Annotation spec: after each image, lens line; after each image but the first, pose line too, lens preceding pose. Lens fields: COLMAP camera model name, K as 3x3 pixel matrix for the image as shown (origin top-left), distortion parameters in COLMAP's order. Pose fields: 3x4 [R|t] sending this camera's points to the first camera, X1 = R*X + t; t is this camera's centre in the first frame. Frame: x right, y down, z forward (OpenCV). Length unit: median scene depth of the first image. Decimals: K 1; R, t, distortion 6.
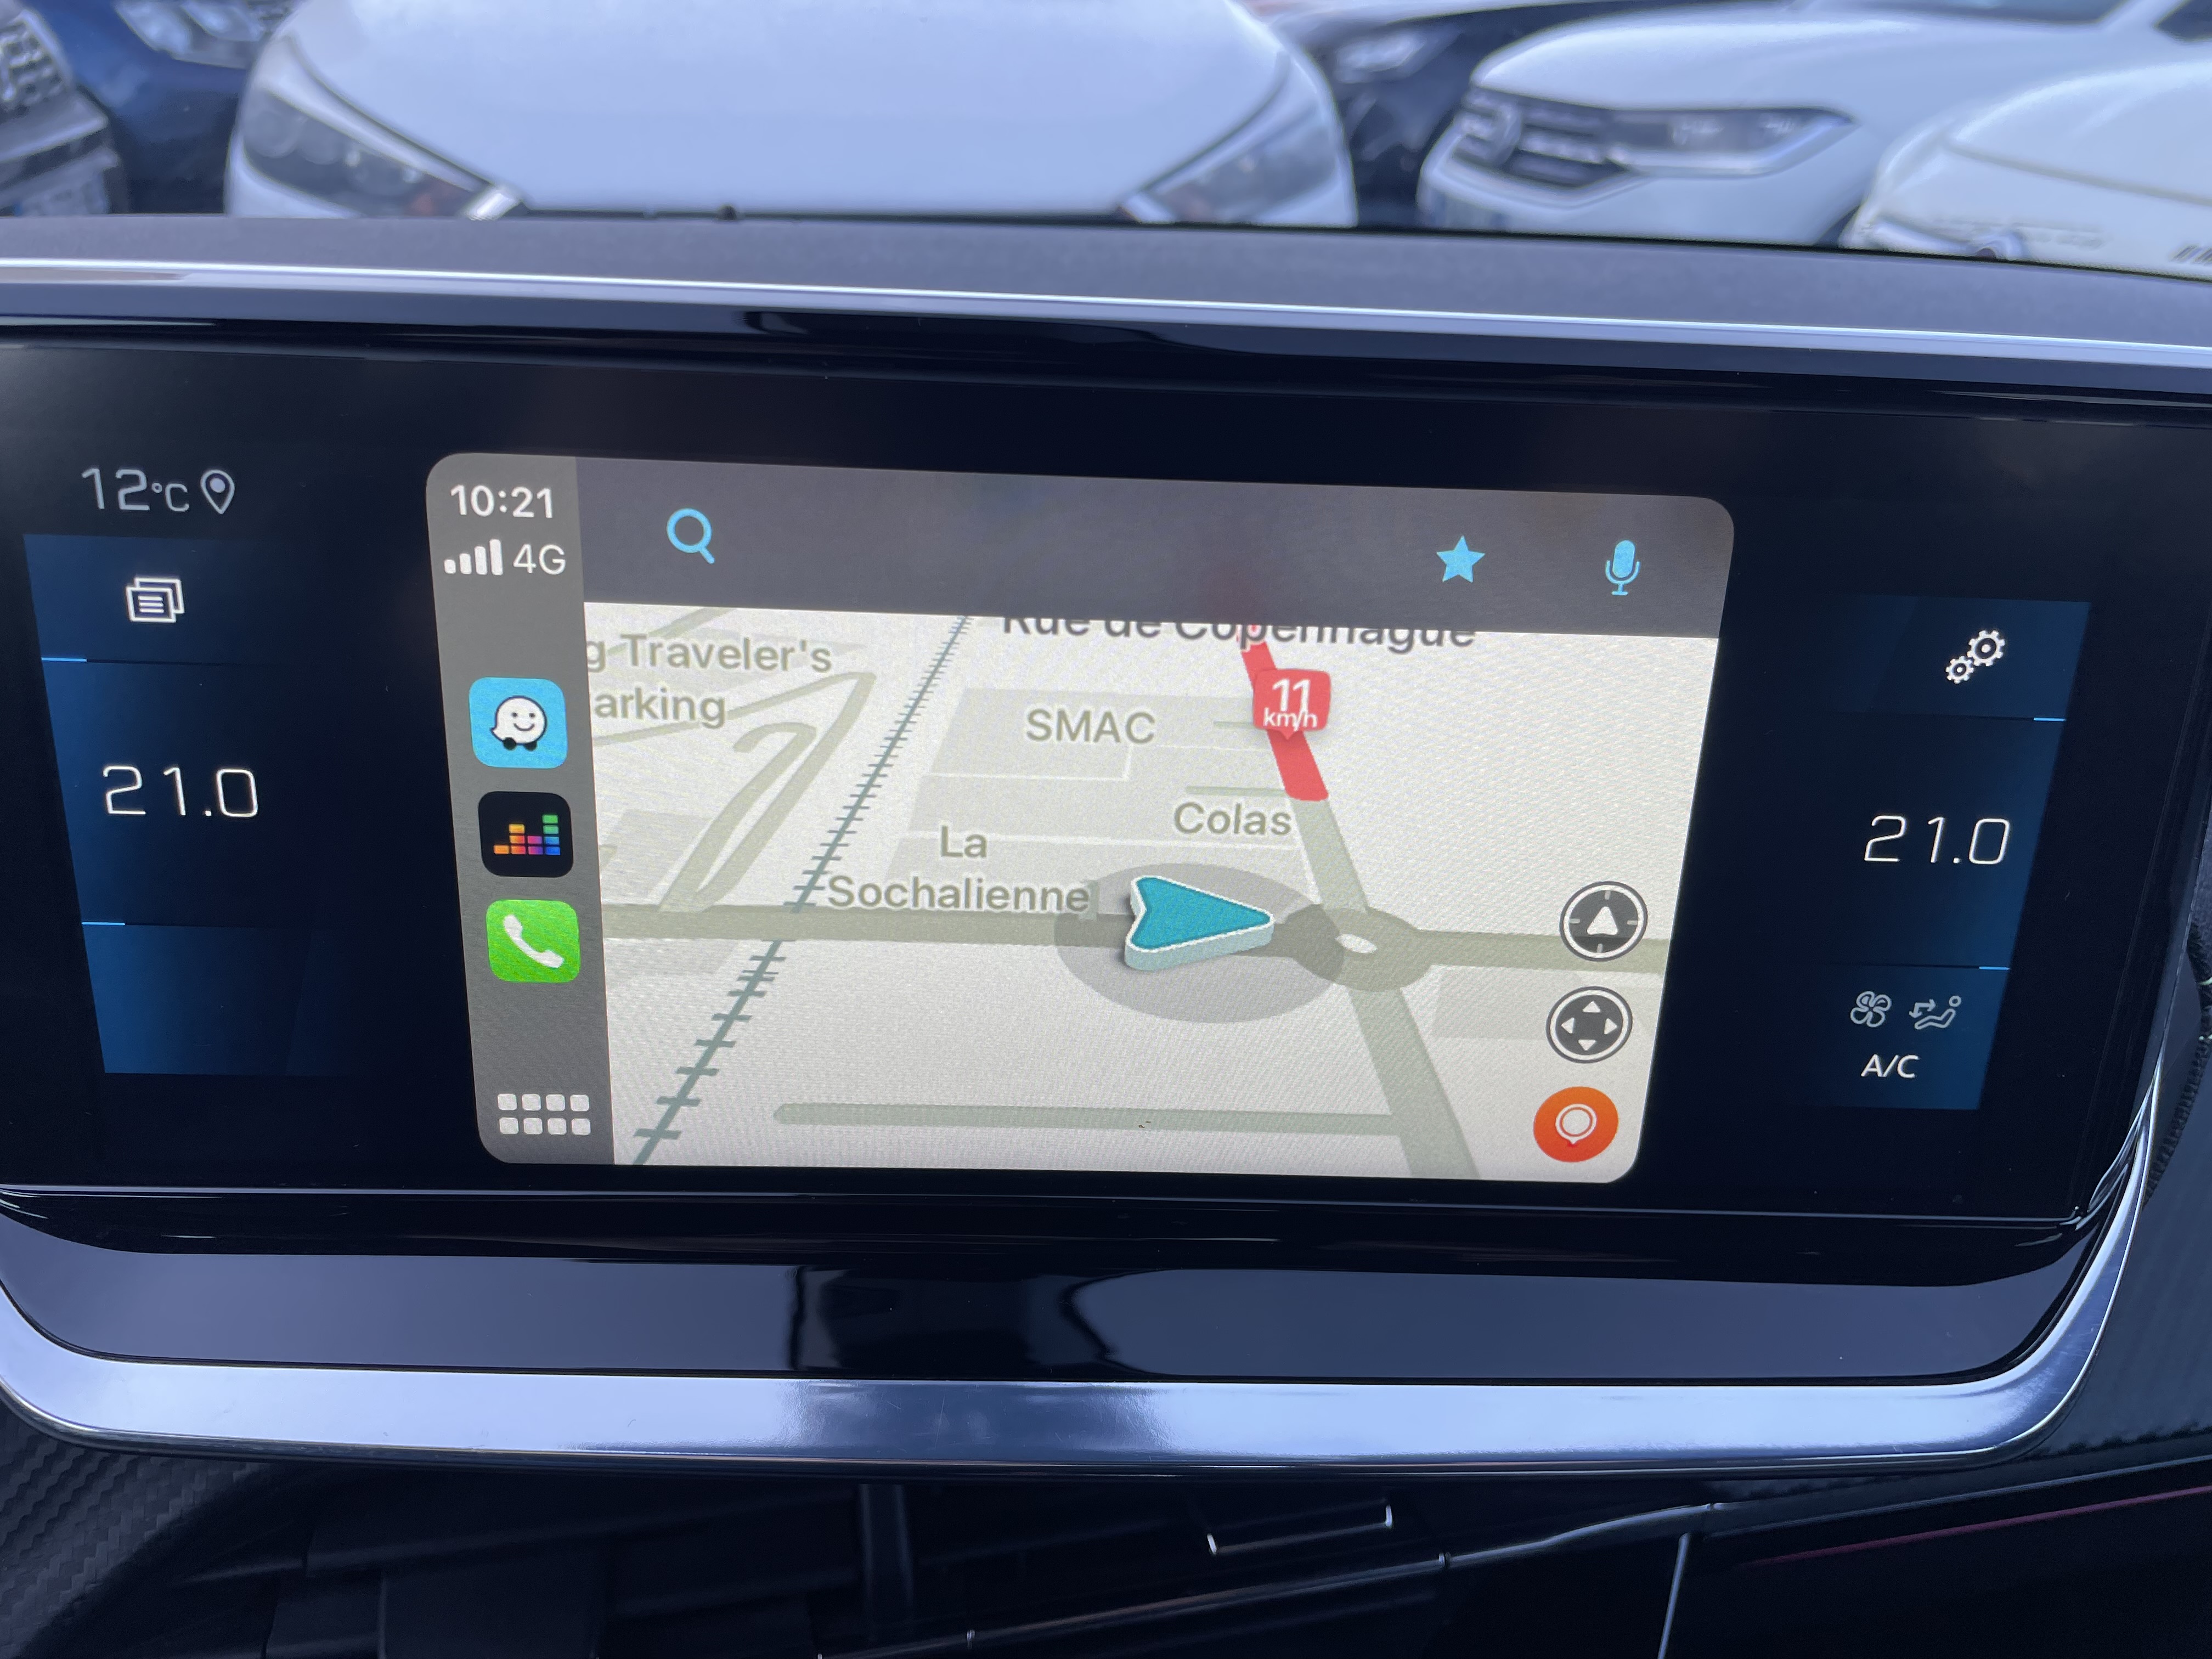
lens RADIAL K [[1681.3, 0, 1101.3], [0, 1681.3, 835.5], [0, 0, 1]] dist [0.059447, -0.103986]
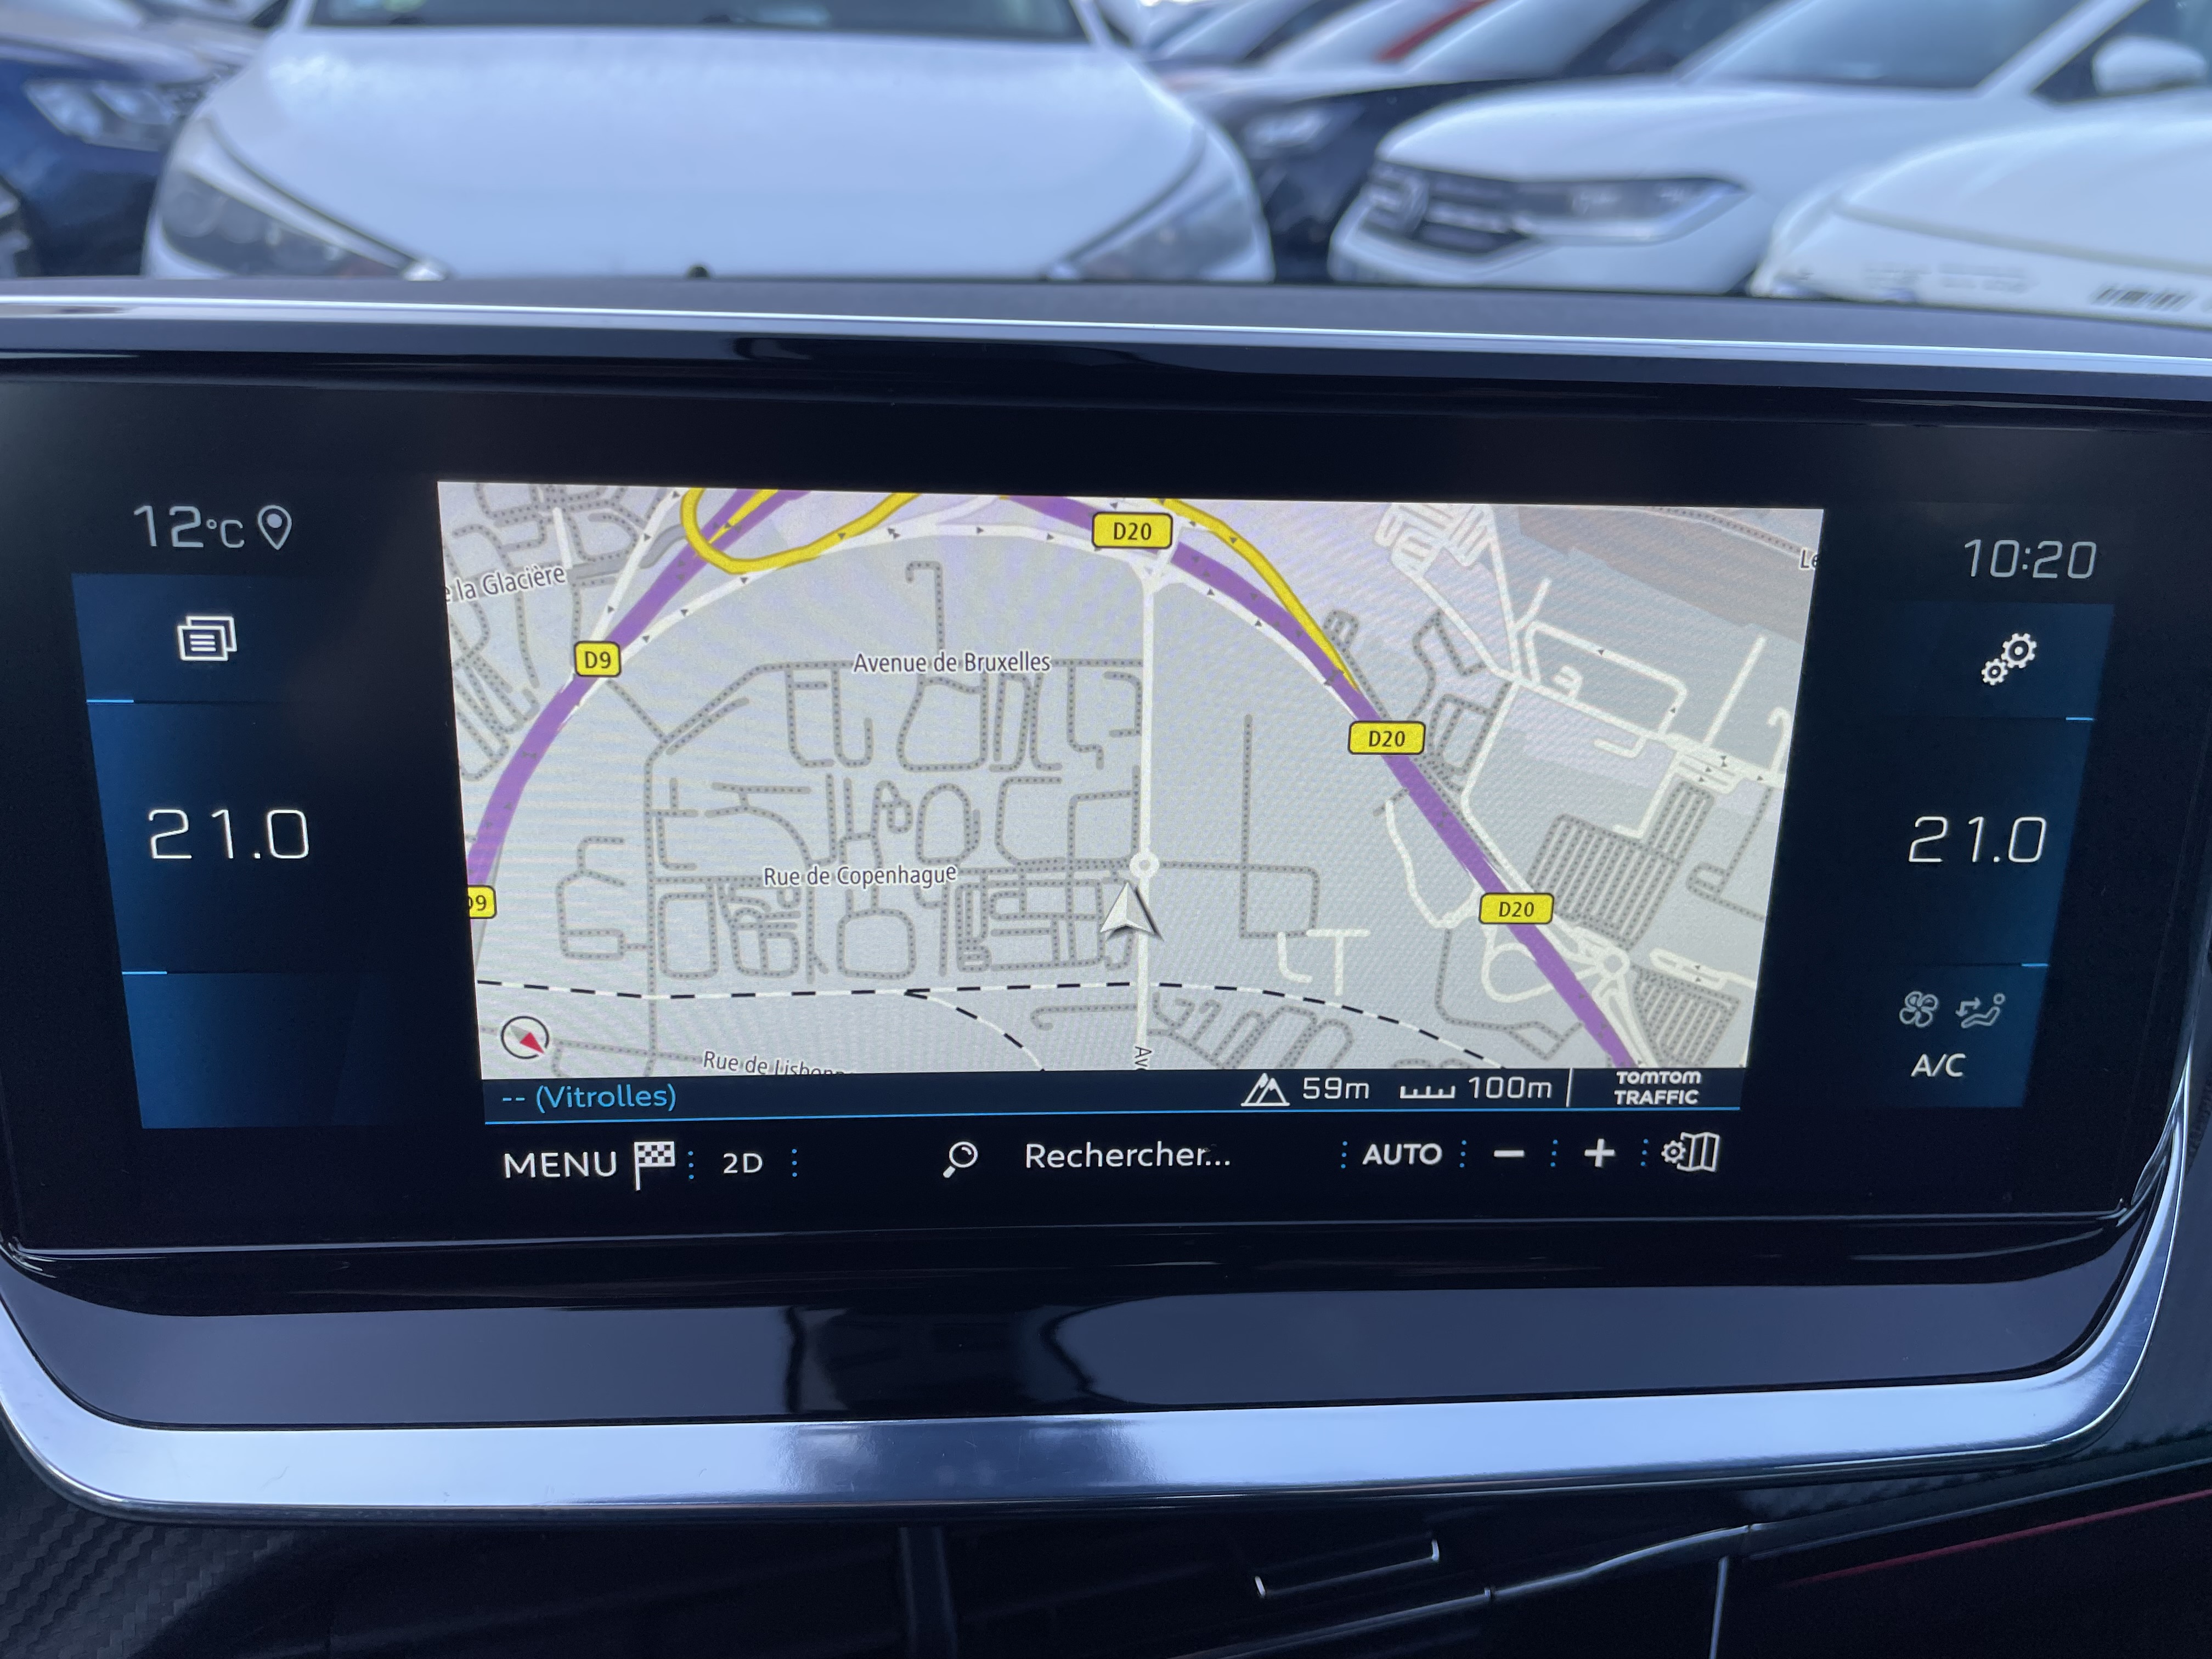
lens RADIAL K [[1683.9, 0, 1099.4], [0, 1683.9, 818.2], [0, 0, 1]] dist [0.056049, -0.102276]
pose [[0.998722, -0.025109, 0.043863, -0.078078], [0.027198, 0.998491, -0.047712, 0.023451], [-0.042599, 0.048844, 0.997898, 0.001041]]
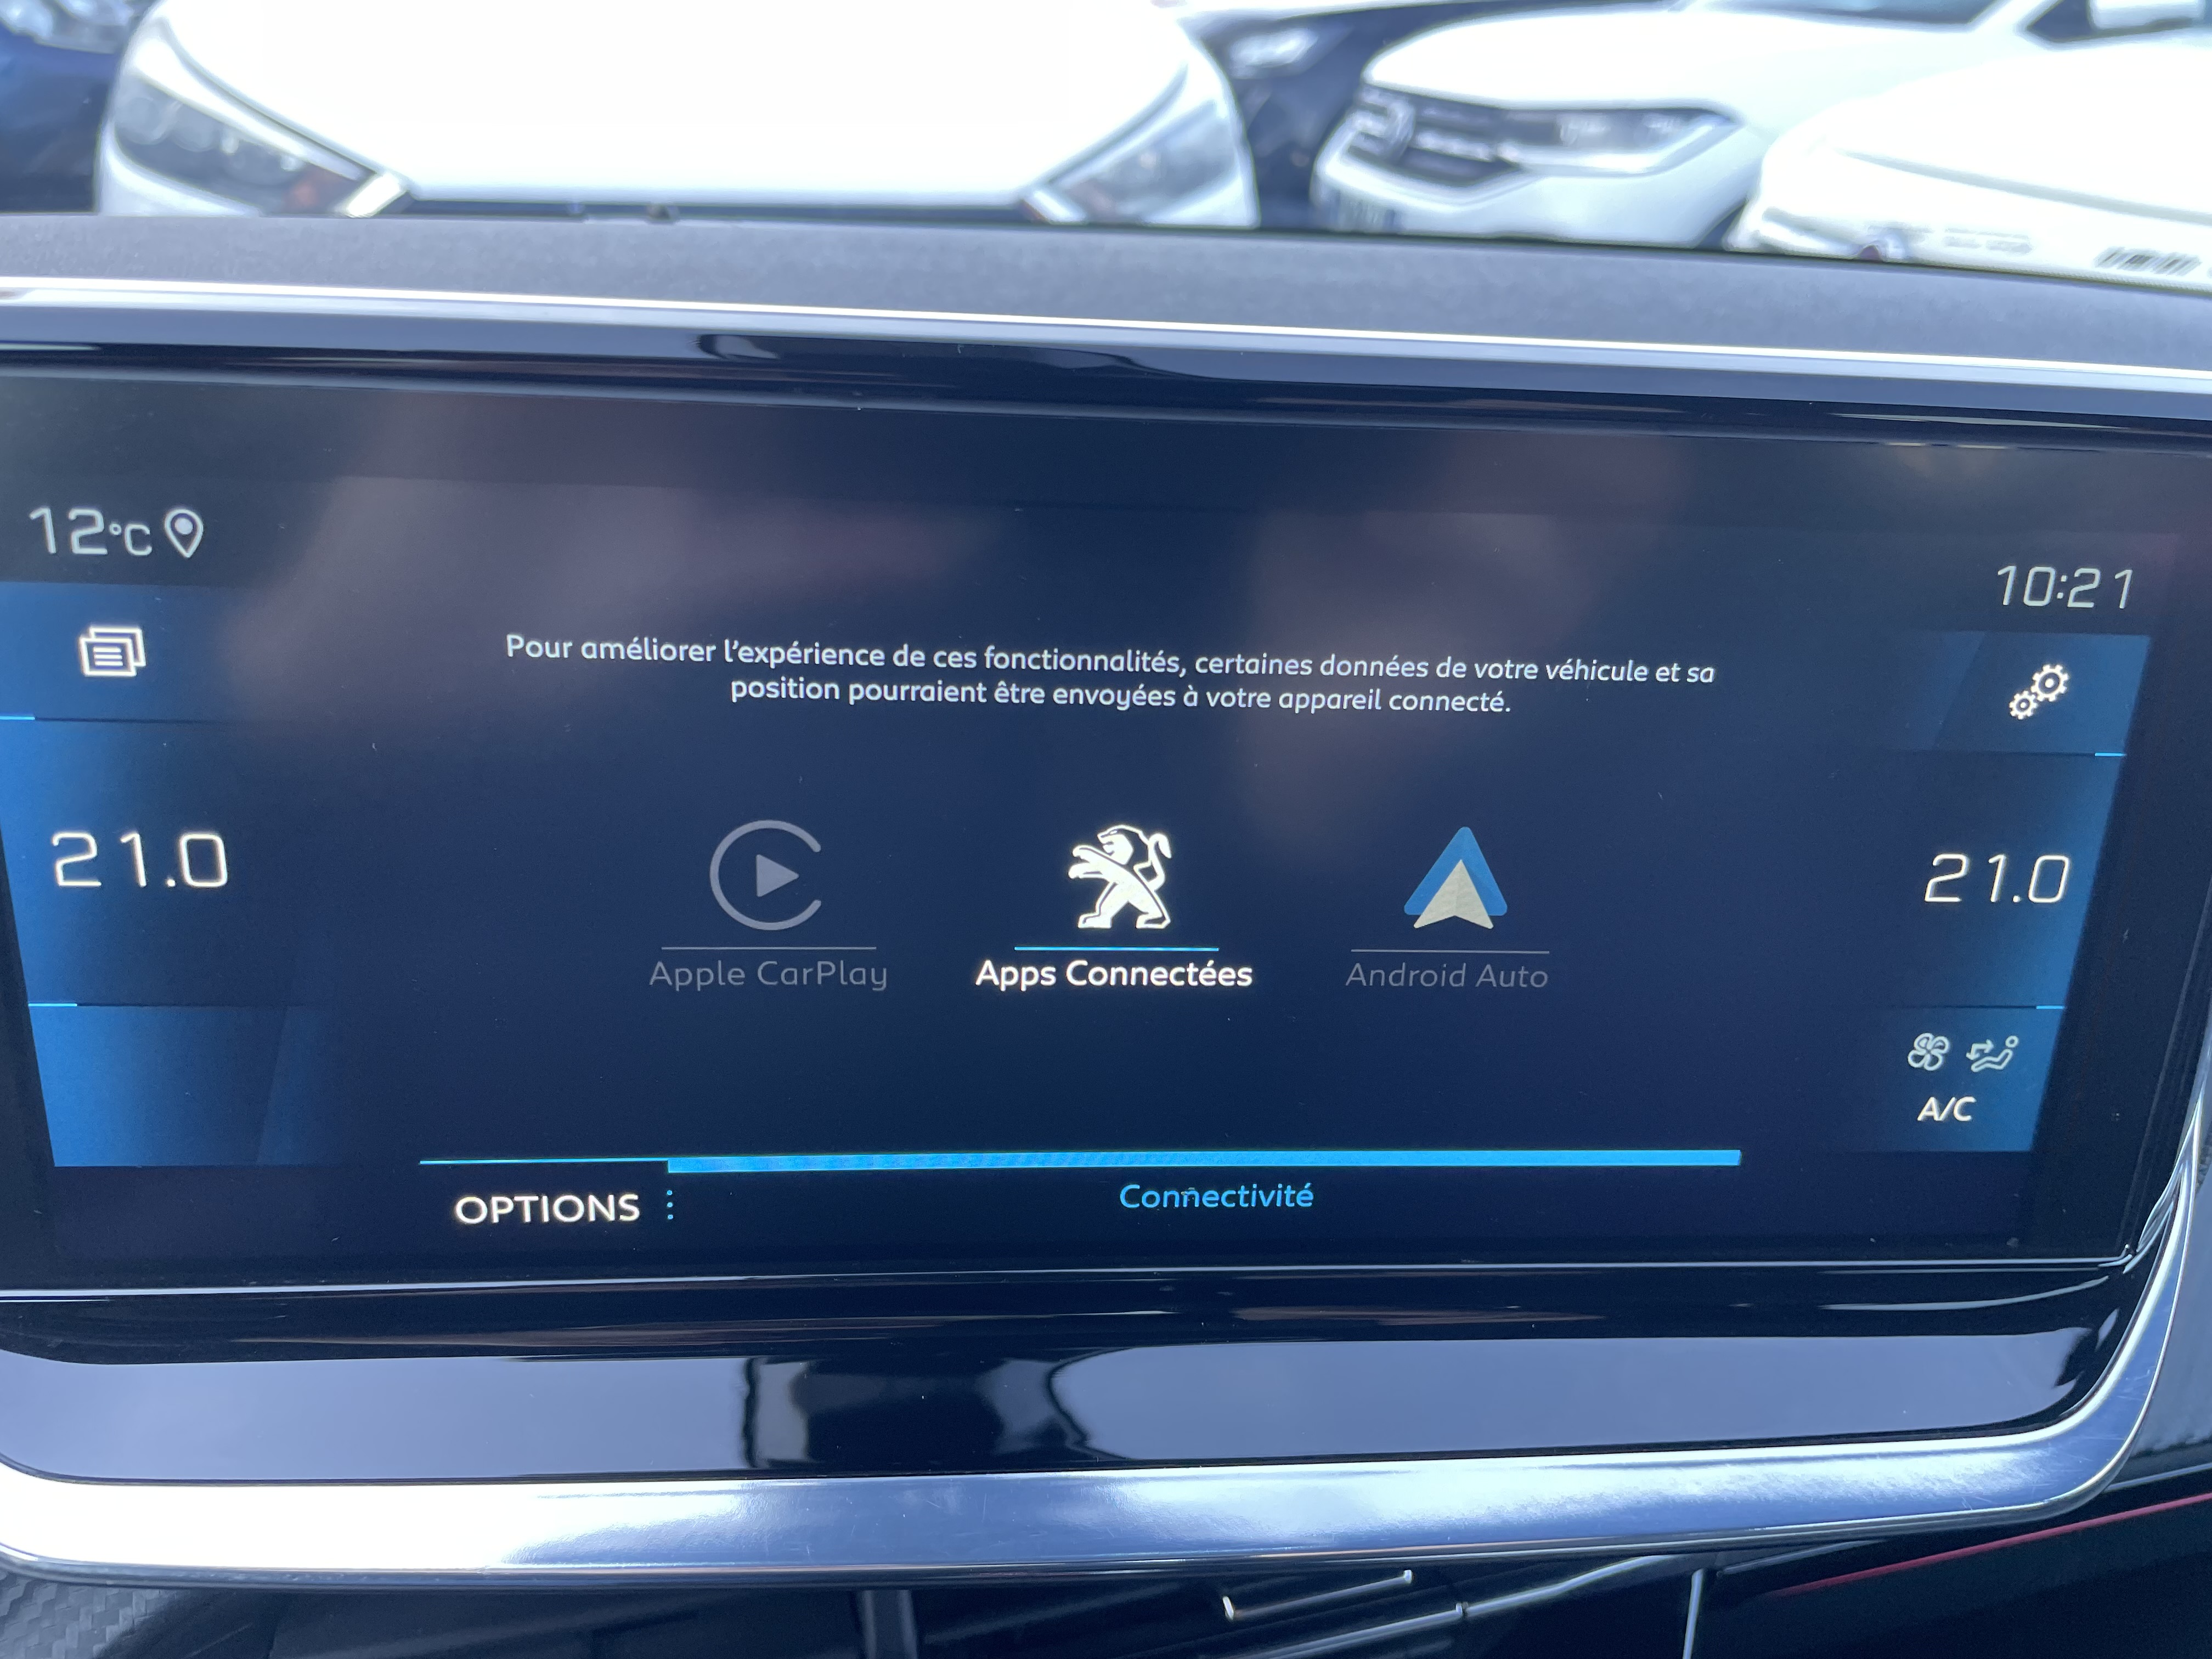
lens RADIAL K [[1683.9, 0, 1099.4], [0, 1683.9, 818.2], [0, 0, 1]] dist [0.056049, -0.102276]
pose [[0.998104, -0.014260, 0.059881, -0.077505], [0.014543, 0.999885, -0.004287, -0.034291], [-0.059813, 0.005150, 0.998196, 0.056219]]
